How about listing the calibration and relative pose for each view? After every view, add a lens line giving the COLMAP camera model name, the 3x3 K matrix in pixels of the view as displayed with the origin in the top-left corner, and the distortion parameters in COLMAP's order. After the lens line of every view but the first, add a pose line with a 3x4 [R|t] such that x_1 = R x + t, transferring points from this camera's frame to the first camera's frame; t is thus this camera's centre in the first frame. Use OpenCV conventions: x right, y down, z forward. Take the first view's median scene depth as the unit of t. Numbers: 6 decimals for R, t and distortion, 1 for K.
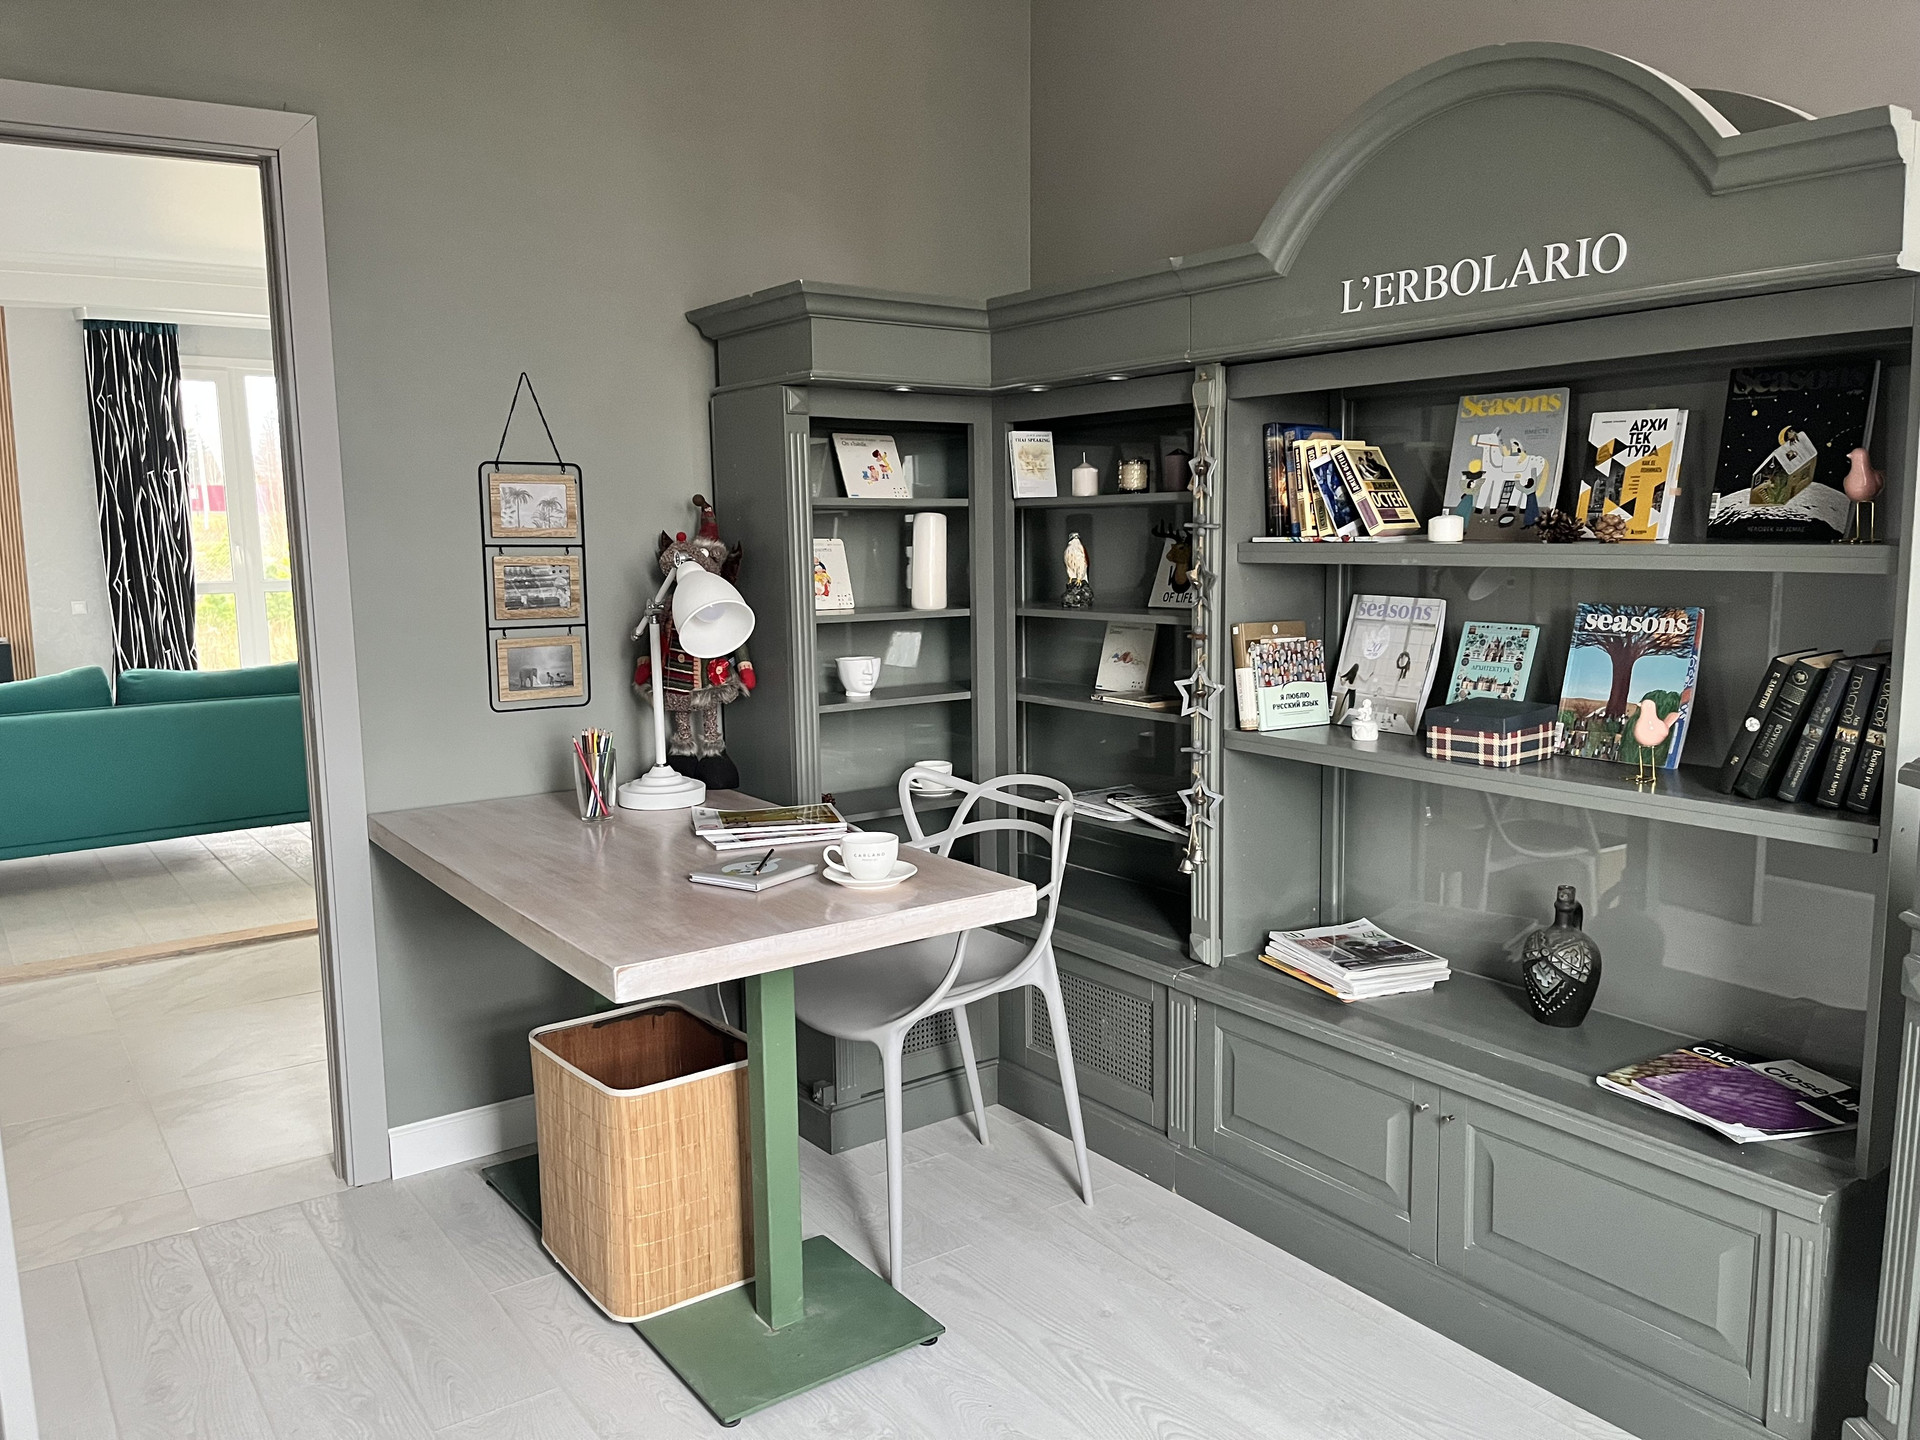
lens RADIAL K [[1421.6, 0, 960.5], [0, 1421.6, 735.5], [0, 0, 1]] dist [0.011404, -0.013066]
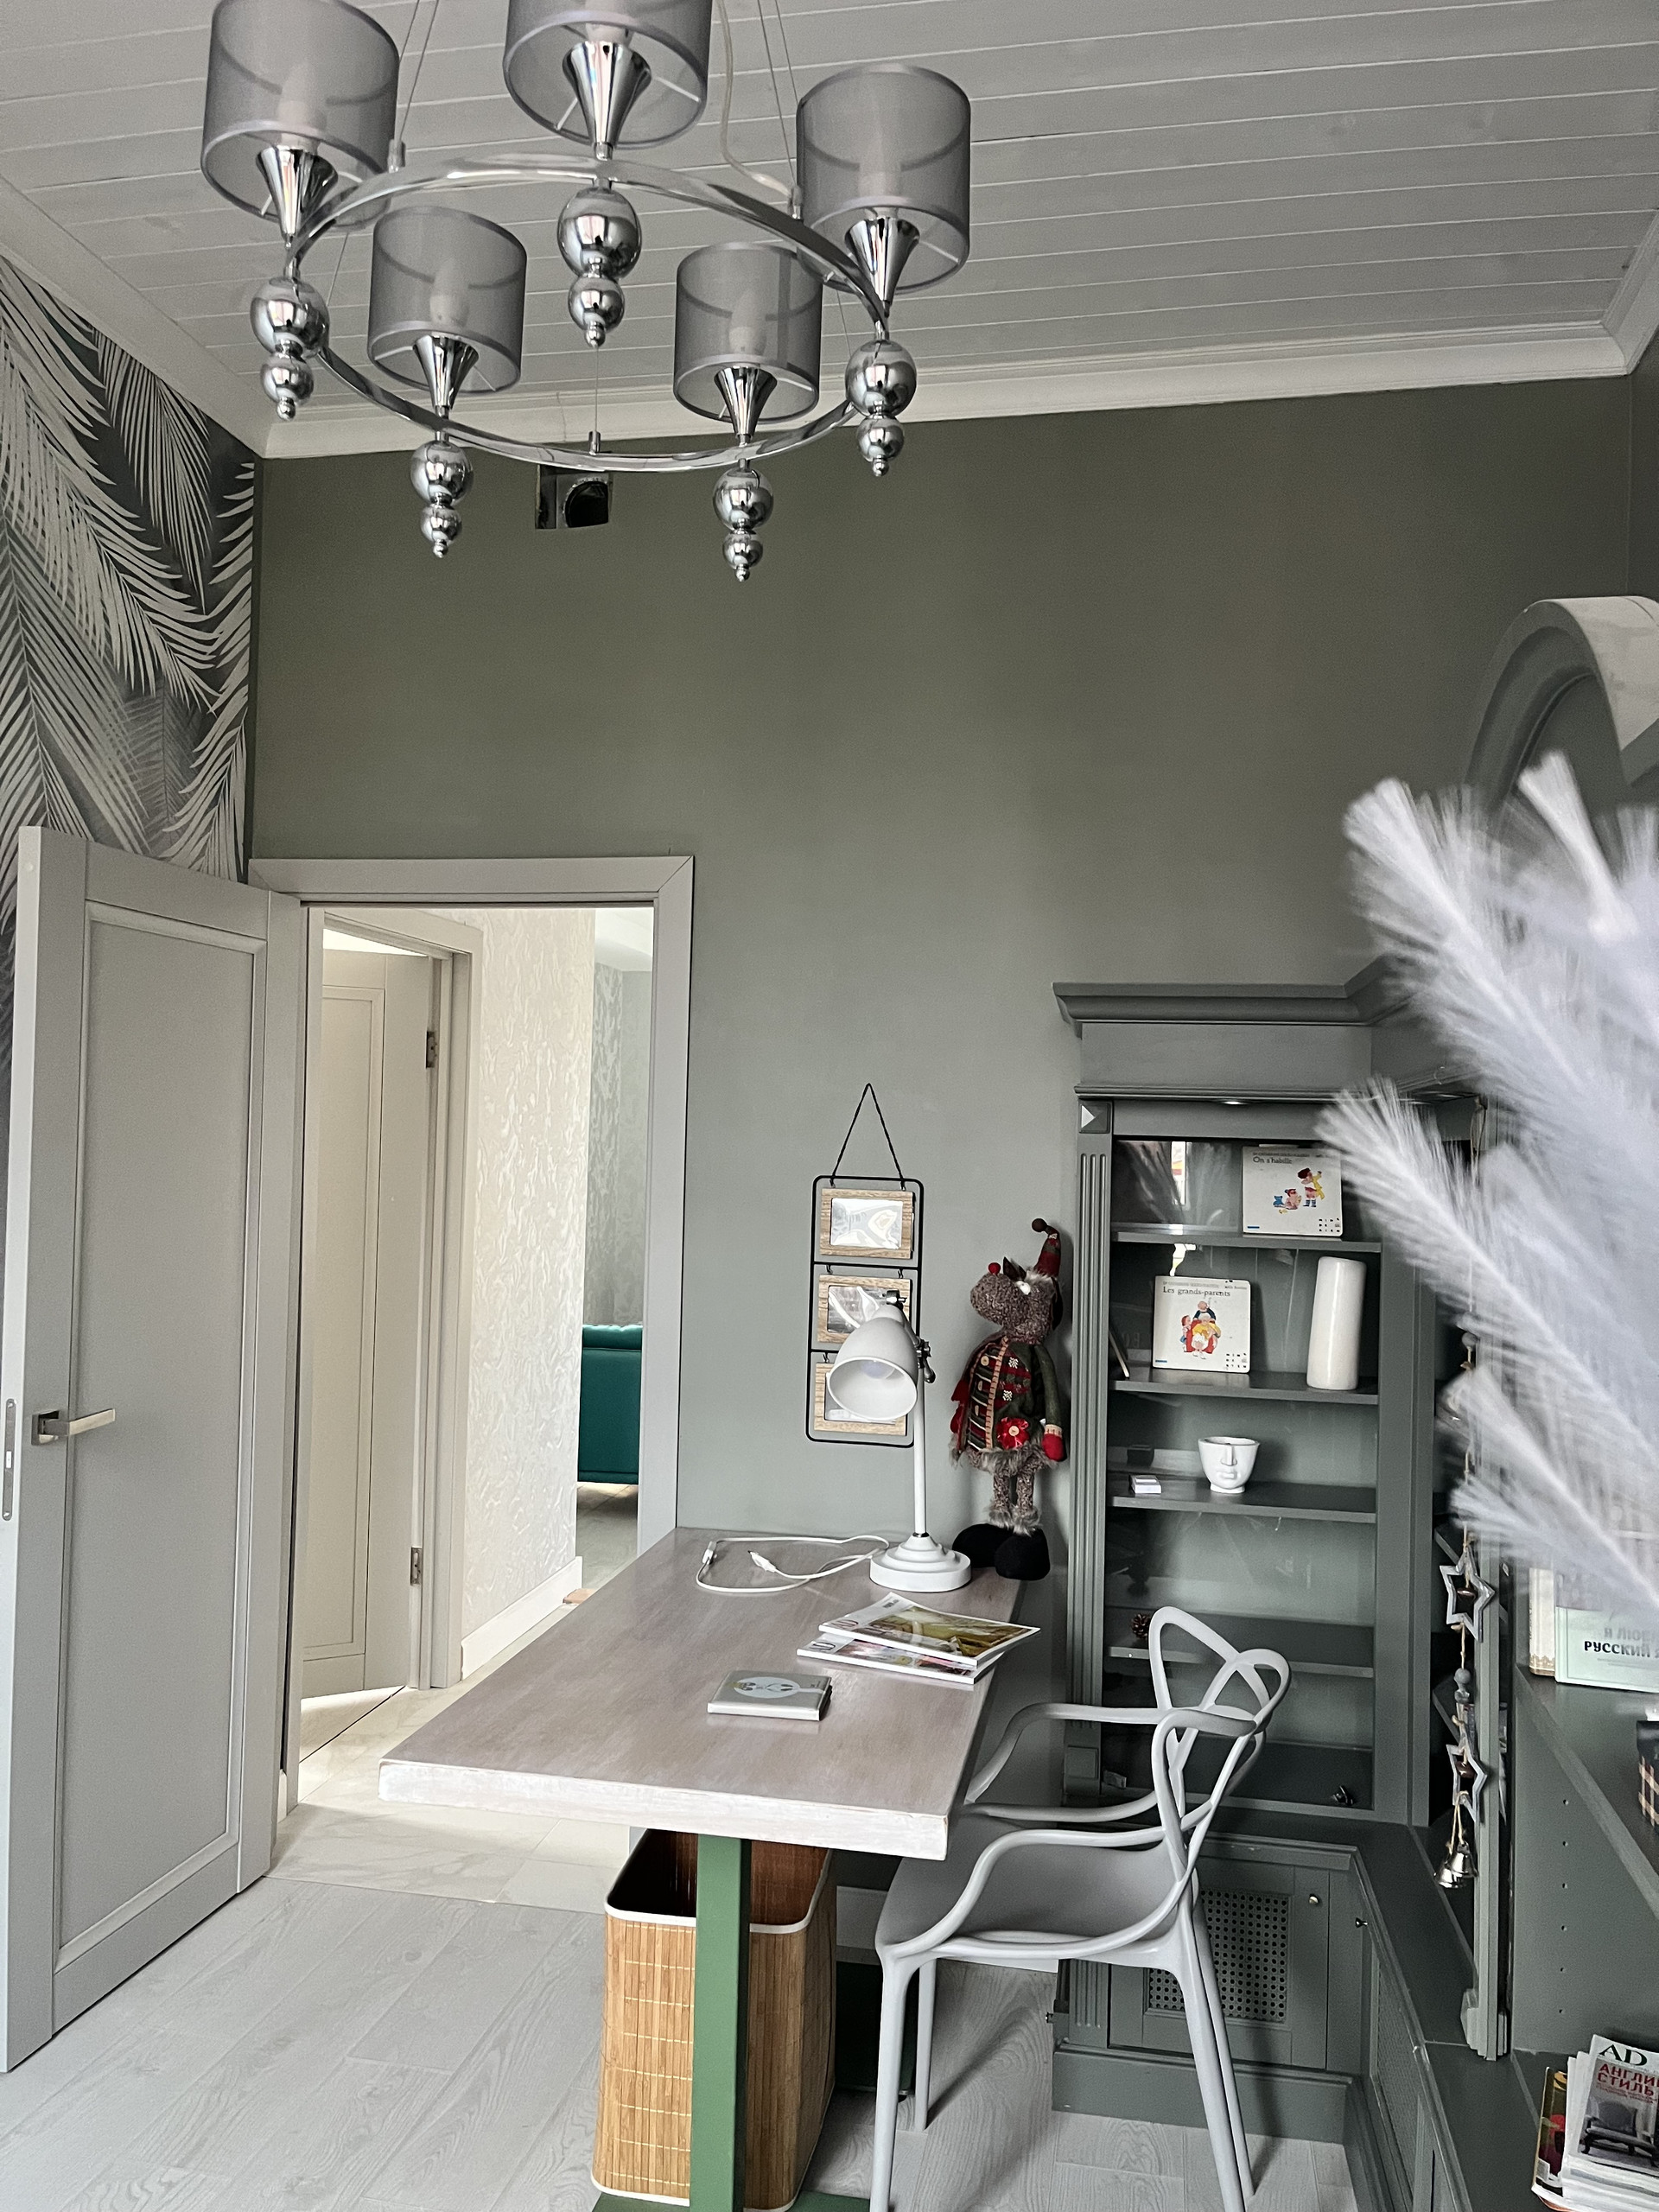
lens RADIAL K [[1637.8, 0, 830.5], [0, 1637.8, 1104.4], [0, 0, 1]] dist [0.011404, -0.013066]
pose [[0.687827, 0.010093, -0.725804, 0.536711], [-0.139058, 0.983216, -0.118109, -0.126342], [0.712430, 0.182168, 0.677686, 0.285769]]
